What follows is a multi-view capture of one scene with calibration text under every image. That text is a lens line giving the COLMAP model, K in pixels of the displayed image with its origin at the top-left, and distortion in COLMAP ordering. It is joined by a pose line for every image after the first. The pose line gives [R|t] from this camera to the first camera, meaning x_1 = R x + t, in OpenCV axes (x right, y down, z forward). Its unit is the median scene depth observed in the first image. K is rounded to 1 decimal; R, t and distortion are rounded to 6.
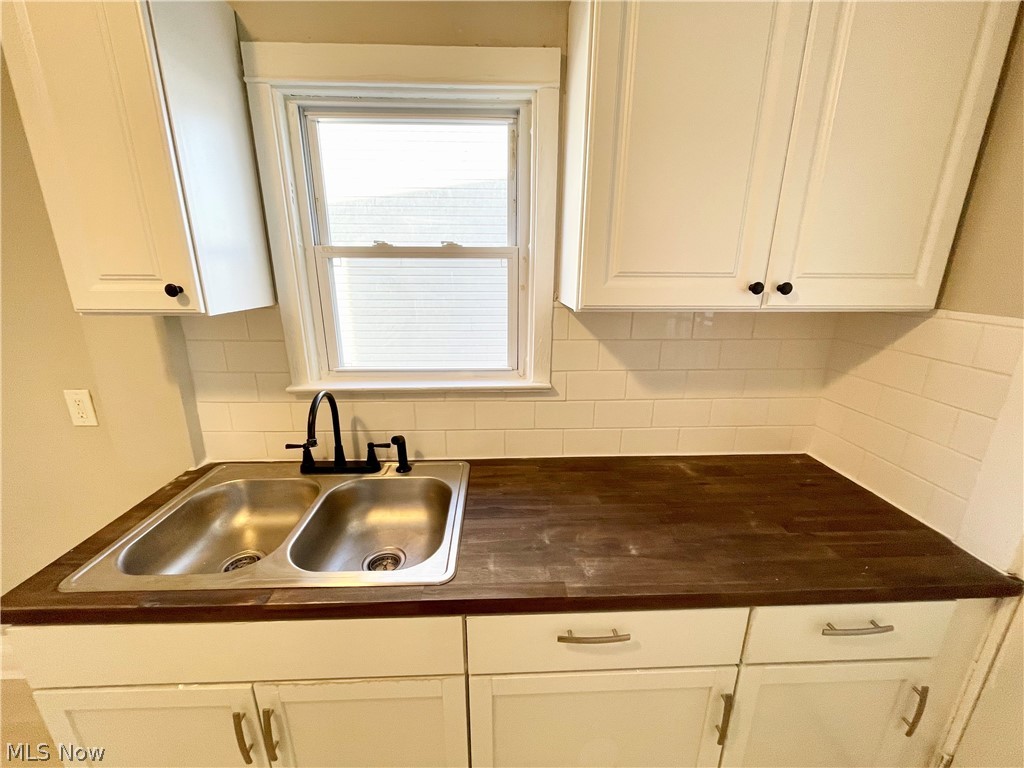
lens RADIAL K [[413.5, 0, 511.3], [0, 413.5, 383.2], [0, 0, 1]] dist [-0.035596, -0.001479]
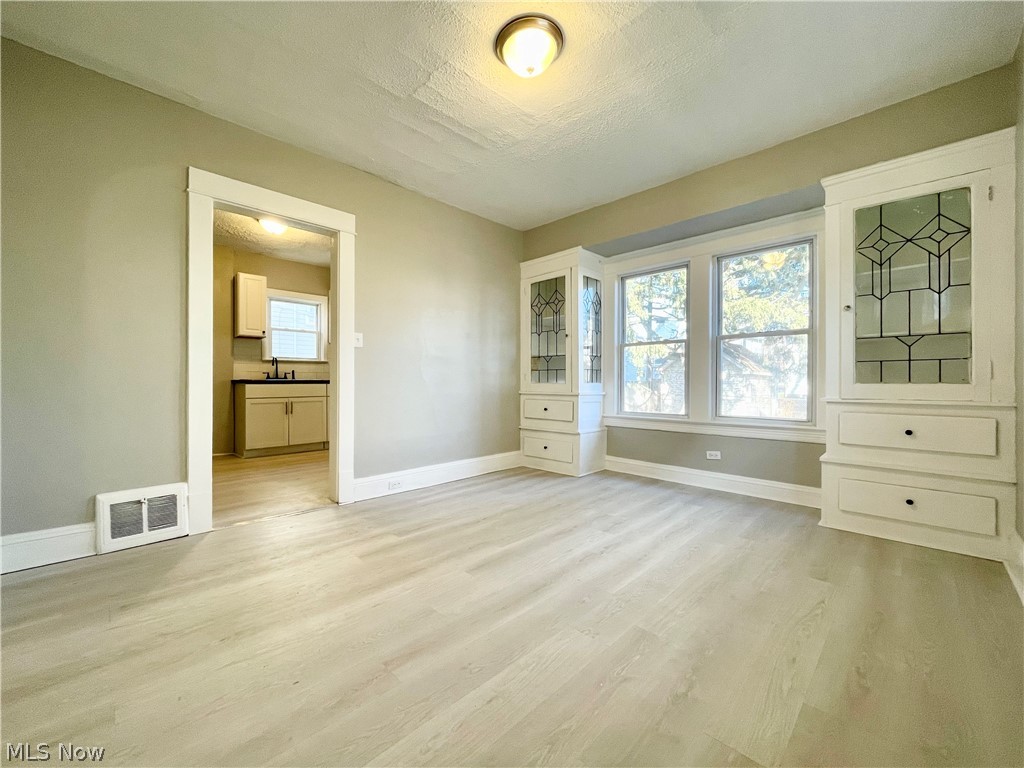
lens RADIAL K [[413.5, 0, 510.9], [0, 413.5, 382.4], [0, 0, 1]] dist [-0.035596, -0.001479]
pose [[0.728377, -0.009396, 0.685112, -1.579718], [0.196600, 0.960726, -0.195840, 1.565587], [-0.656365, 0.277339, 0.701618, -3.539733]]
